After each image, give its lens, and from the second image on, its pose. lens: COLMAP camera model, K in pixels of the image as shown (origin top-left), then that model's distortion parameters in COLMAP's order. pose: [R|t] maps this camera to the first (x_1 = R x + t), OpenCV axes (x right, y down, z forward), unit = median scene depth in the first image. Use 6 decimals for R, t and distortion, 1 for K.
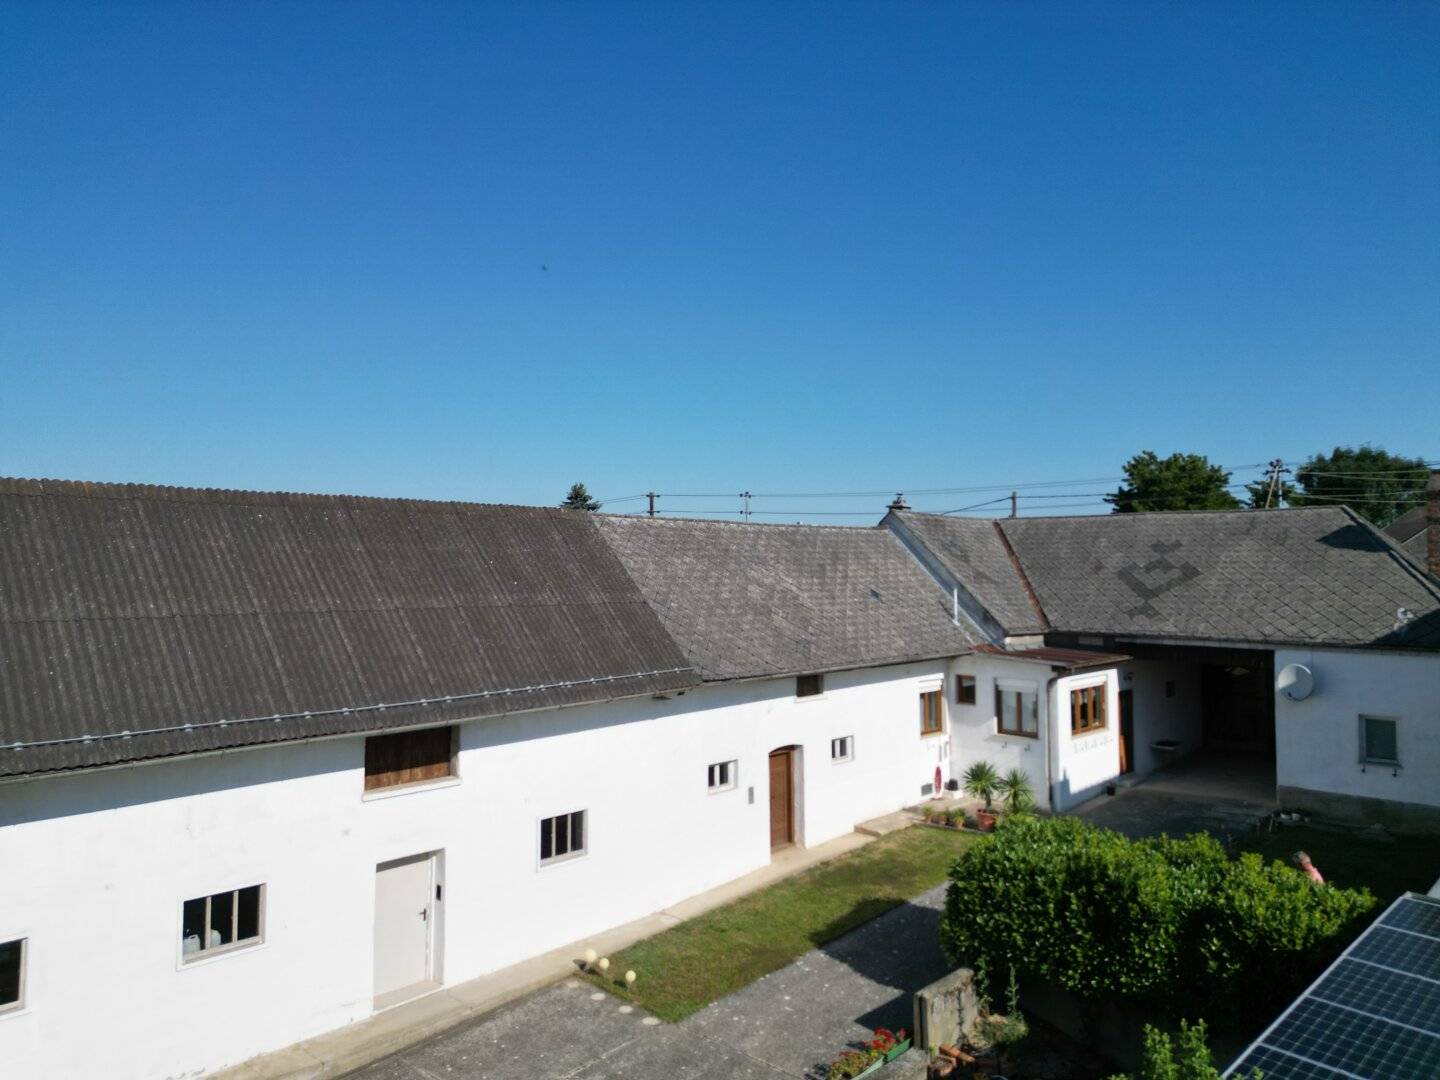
lens RADIAL K [[989.5, 0, 720.3], [0, 989.5, 535.3], [0, 0, 1]] dist [-0.002989, 0.003819]
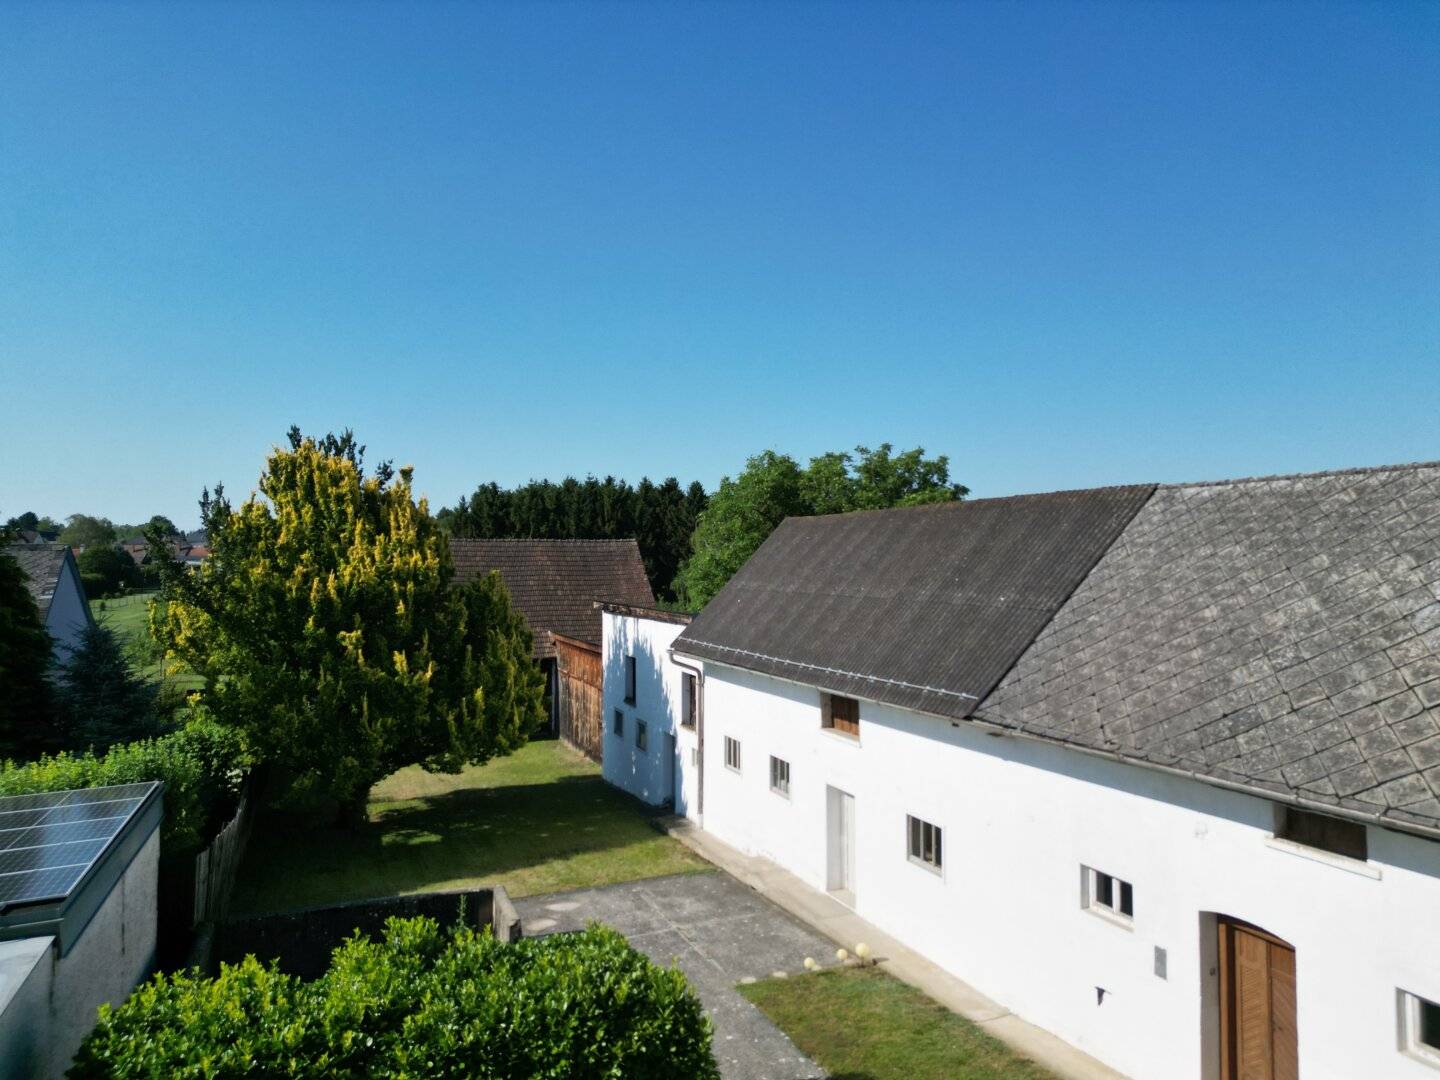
lens RADIAL K [[989.5, 0, 716.8], [0, 989.5, 546.2], [0, 0, 1]] dist [-0.002989, 0.003819]
pose [[-0.401612, -0.008307, -0.915772, 0.822753], [0.021194, 0.999607, -0.018362, 0.031497], [0.915565, -0.026783, -0.401278, 1.240304]]
